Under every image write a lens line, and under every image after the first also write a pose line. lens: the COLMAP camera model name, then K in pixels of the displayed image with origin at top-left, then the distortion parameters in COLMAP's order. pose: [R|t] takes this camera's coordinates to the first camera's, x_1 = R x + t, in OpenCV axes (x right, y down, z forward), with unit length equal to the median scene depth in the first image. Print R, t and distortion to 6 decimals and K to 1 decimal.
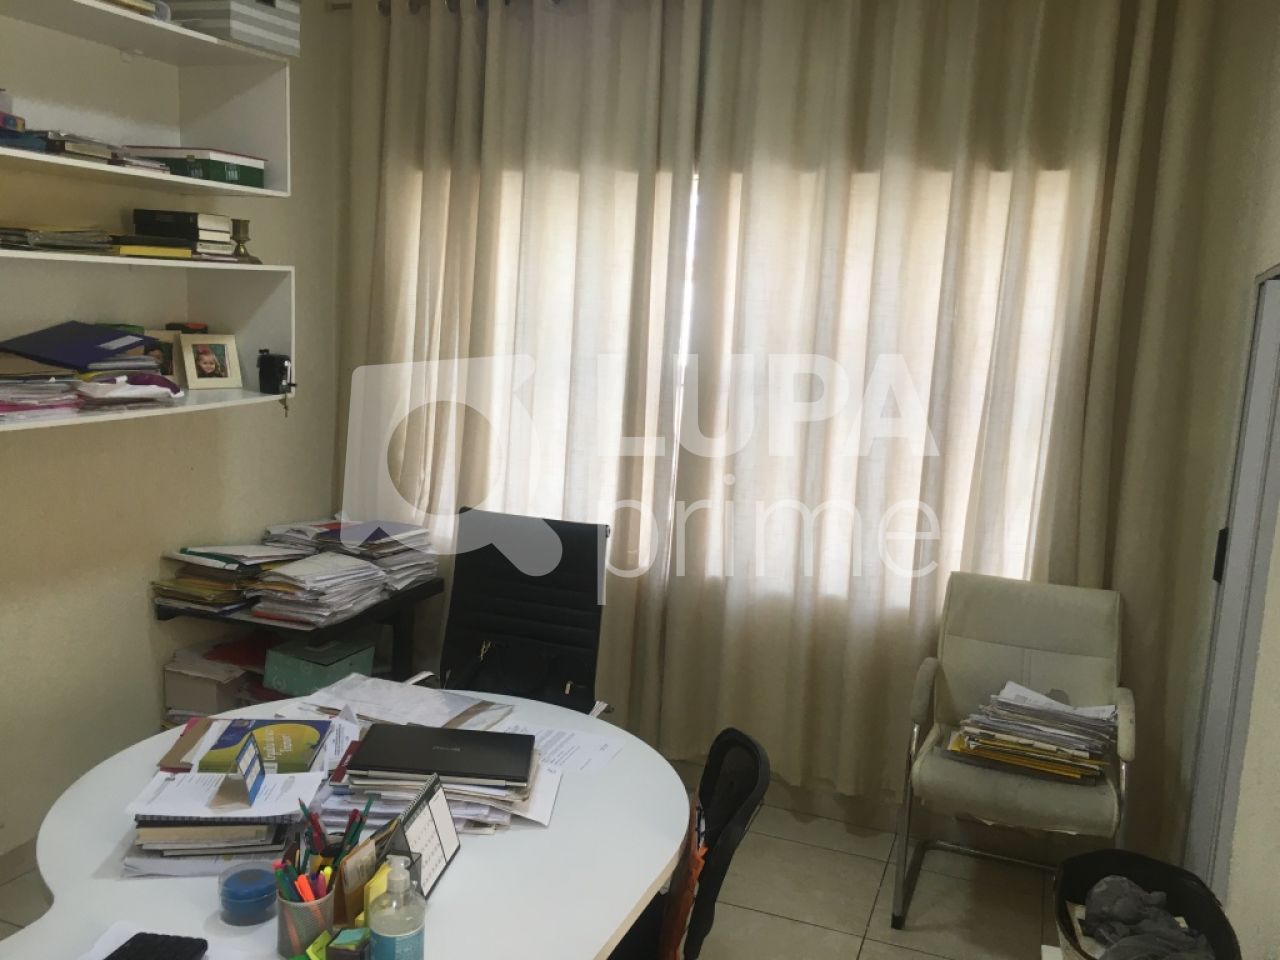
lens RADIAL K [[1097.7, 0, 642.6], [0, 1097.7, 480.6], [0, 0, 1]] dist [0.095571, -0.104561]
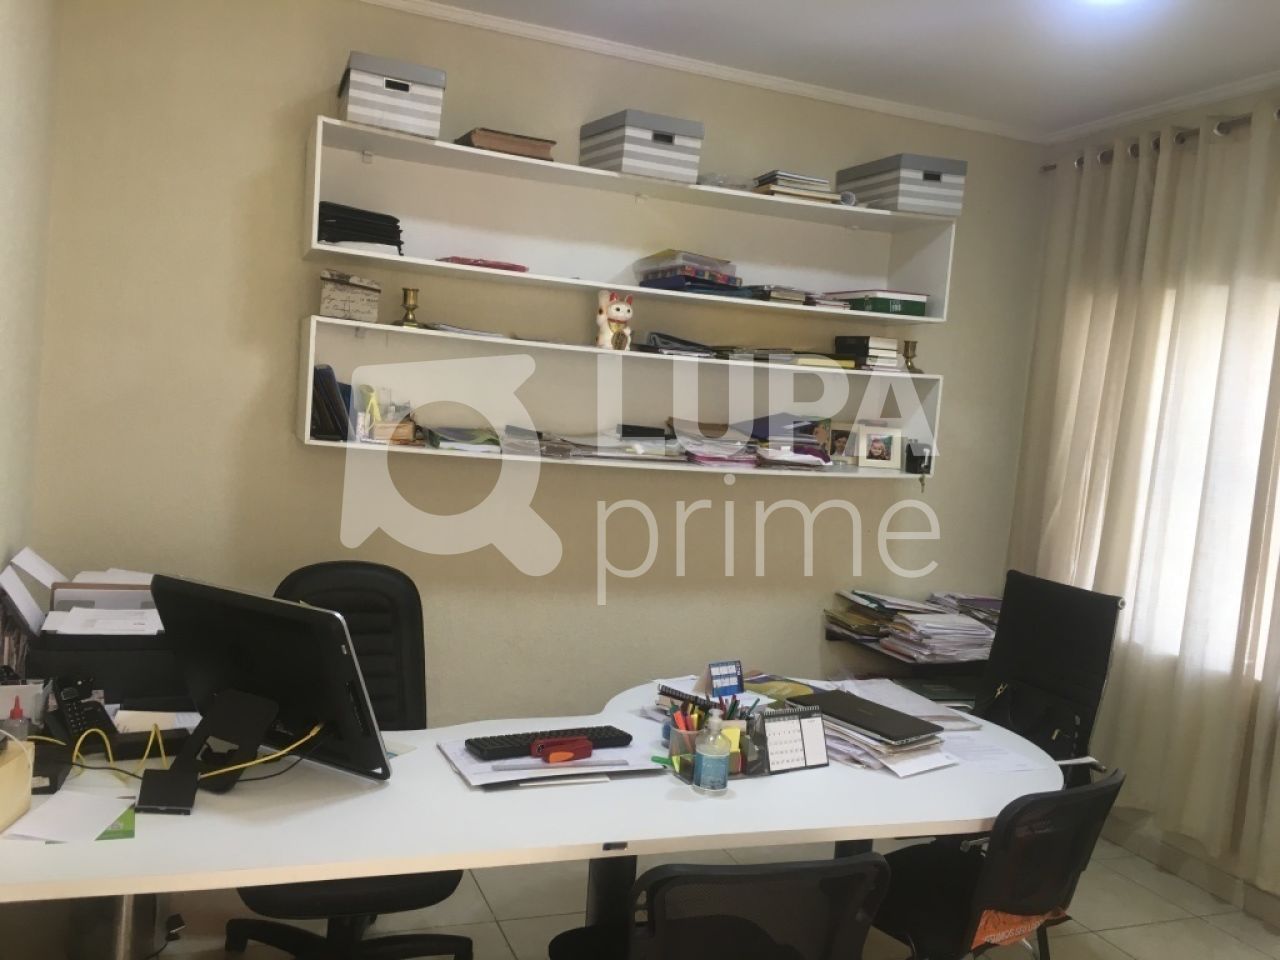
lens RADIAL K [[1097.7, 0, 631.8], [0, 1097.7, 481.3], [0, 0, 1]] dist [0.095571, -0.104561]
pose [[0.677550, 0.059764, -0.733044, 0.403967], [-0.157865, 0.985280, -0.065585, 0.069544], [0.718334, 0.160159, 0.677012, -0.096750]]
